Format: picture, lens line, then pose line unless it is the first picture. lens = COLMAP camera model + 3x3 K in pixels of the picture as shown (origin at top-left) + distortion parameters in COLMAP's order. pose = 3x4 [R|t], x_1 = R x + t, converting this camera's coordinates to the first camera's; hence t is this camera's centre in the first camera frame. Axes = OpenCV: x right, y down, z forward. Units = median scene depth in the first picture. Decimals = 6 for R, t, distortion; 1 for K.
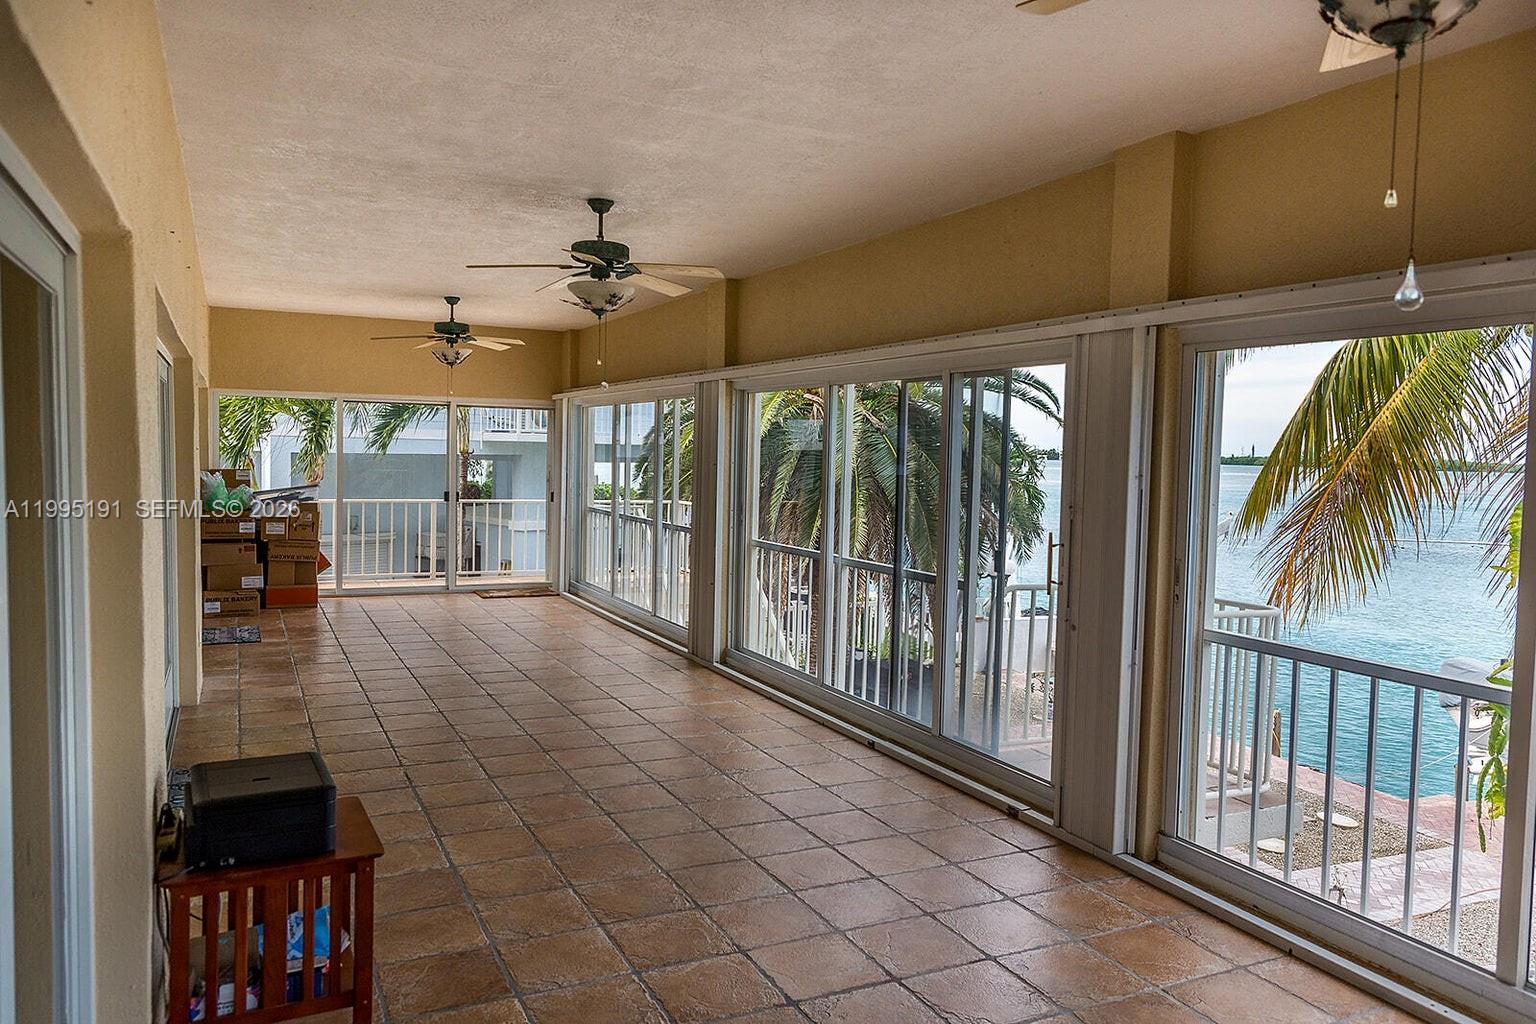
lens RADIAL K [[1130.0, 0, 804.0], [0, 1130.0, 486.8], [0, 0, 1]] dist [0.002734, 0.000014]
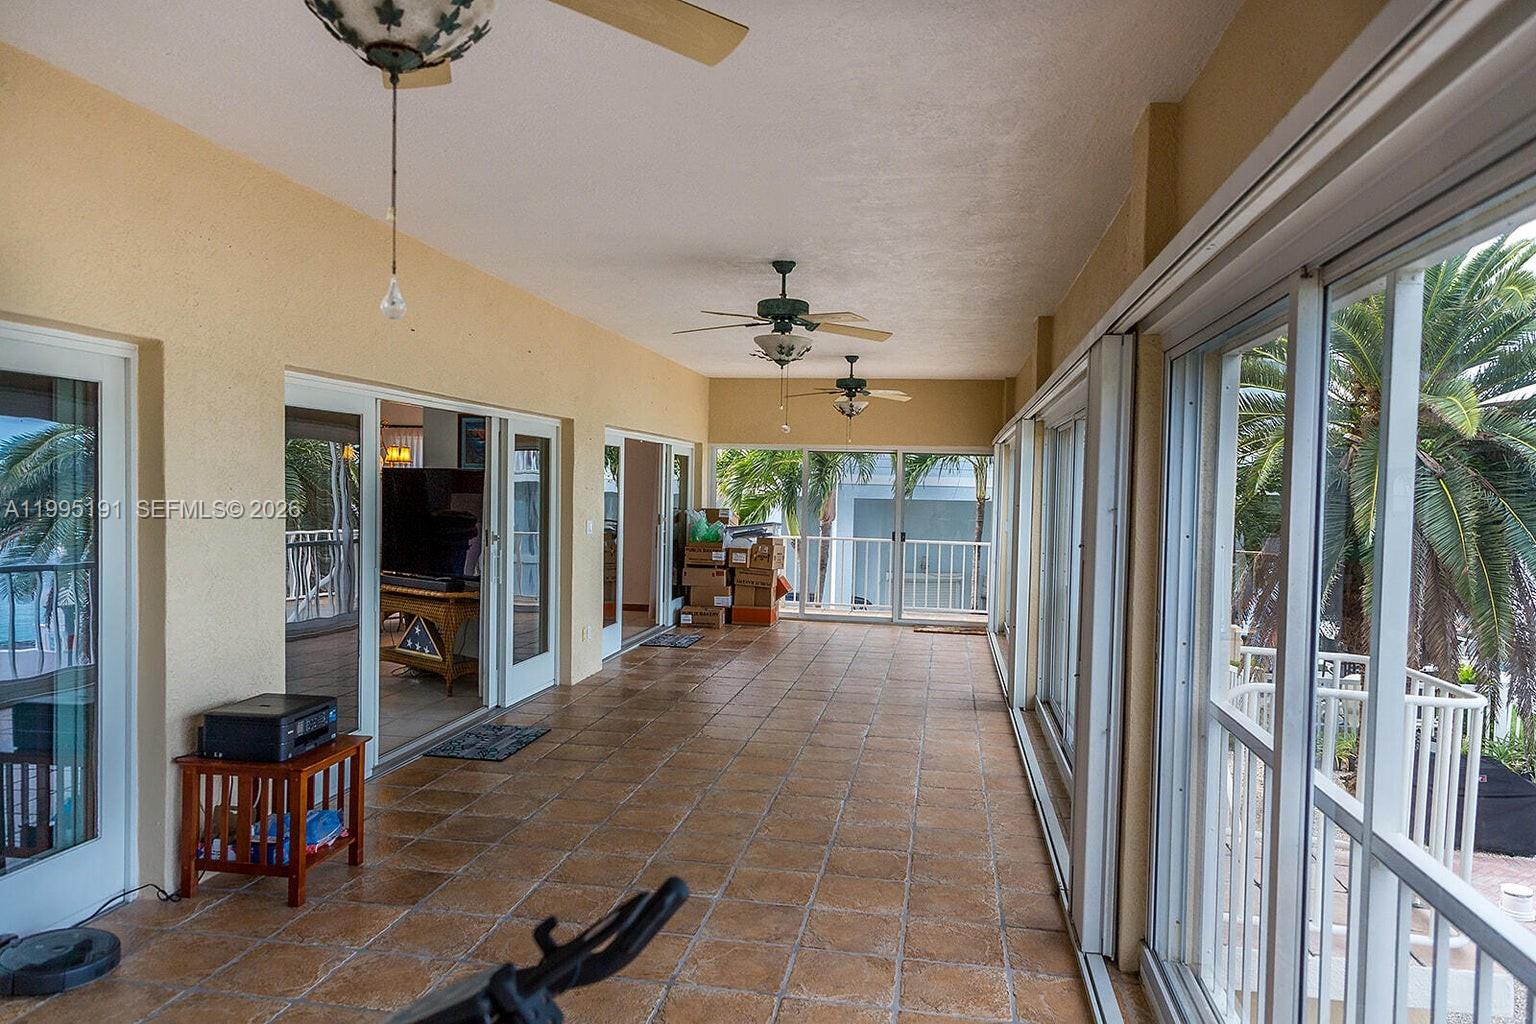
lens RADIAL K [[1094.2, 0, 733.1], [0, 1094.2, 514.2], [0, 0, 1]] dist [0.003130, 0.001045]
pose [[0.793731, 0.014414, -0.608098, 0.245465], [-0.026362, 0.999595, -0.010716, 0.003147], [0.607697, 0.024536, 0.793790, 0.071662]]
